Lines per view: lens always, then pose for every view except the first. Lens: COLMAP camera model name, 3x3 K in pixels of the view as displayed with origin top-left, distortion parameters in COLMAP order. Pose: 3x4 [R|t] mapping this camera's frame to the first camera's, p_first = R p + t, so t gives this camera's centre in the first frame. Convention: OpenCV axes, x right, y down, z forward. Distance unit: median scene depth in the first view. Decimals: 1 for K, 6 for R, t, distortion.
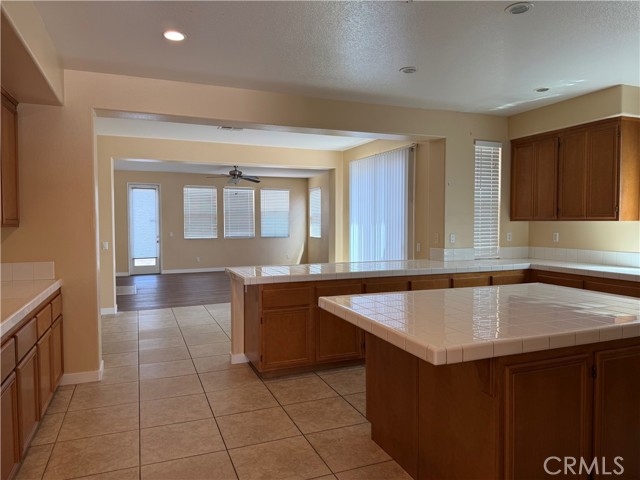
lens RADIAL K [[457.6, 0, 324.3], [0, 457.6, 237.7], [0, 0, 1]] dist [0.082967, -0.091780]
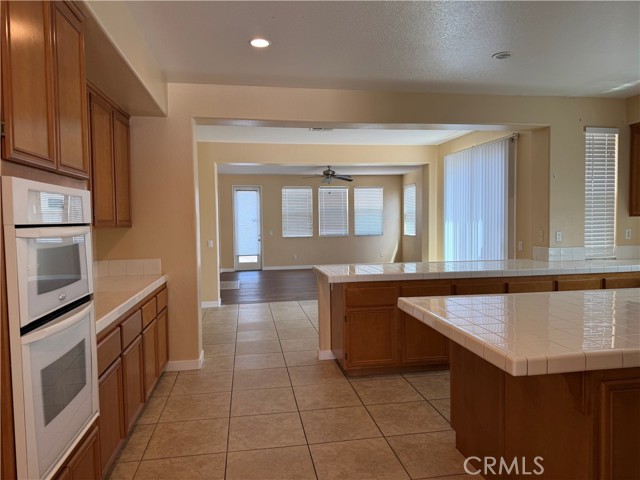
lens RADIAL K [[457.6, 0, 324.3], [0, 457.6, 237.9], [0, 0, 1]] dist [0.082967, -0.091780]
pose [[0.977281, -0.002221, -0.211935, 0.020118], [0.003230, 0.999985, 0.004415, -0.000696], [0.211922, -0.004999, 0.977274, 0.007107]]
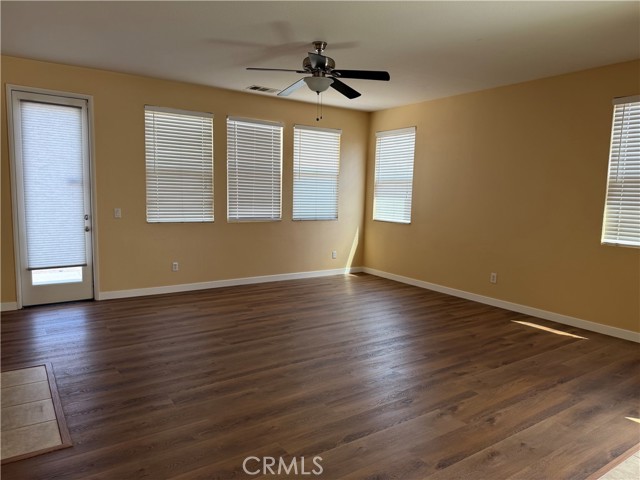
lens RADIAL K [[457.6, 0, 317.4], [0, 457.6, 242.1], [0, 0, 1]] dist [0.082967, -0.091780]
pose [[0.970975, -0.006717, 0.239085, -0.519554], [-0.006333, 0.998533, 0.053771, -0.008498], [-0.239096, -0.053724, 0.969509, 1.060296]]
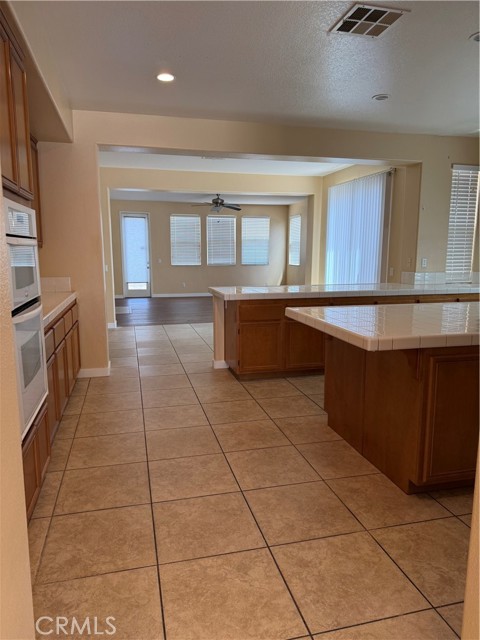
lens RADIAL K [[457.6, 0, 241.3], [0, 457.6, 321.1], [0, 0, 1]] dist [0.082967, -0.091780]
pose [[0.990005, 0.025380, -0.138731, 0.018986], [-0.009303, 0.993284, 0.115327, 0.014393], [0.140727, -0.112884, 0.983592, -0.087424]]
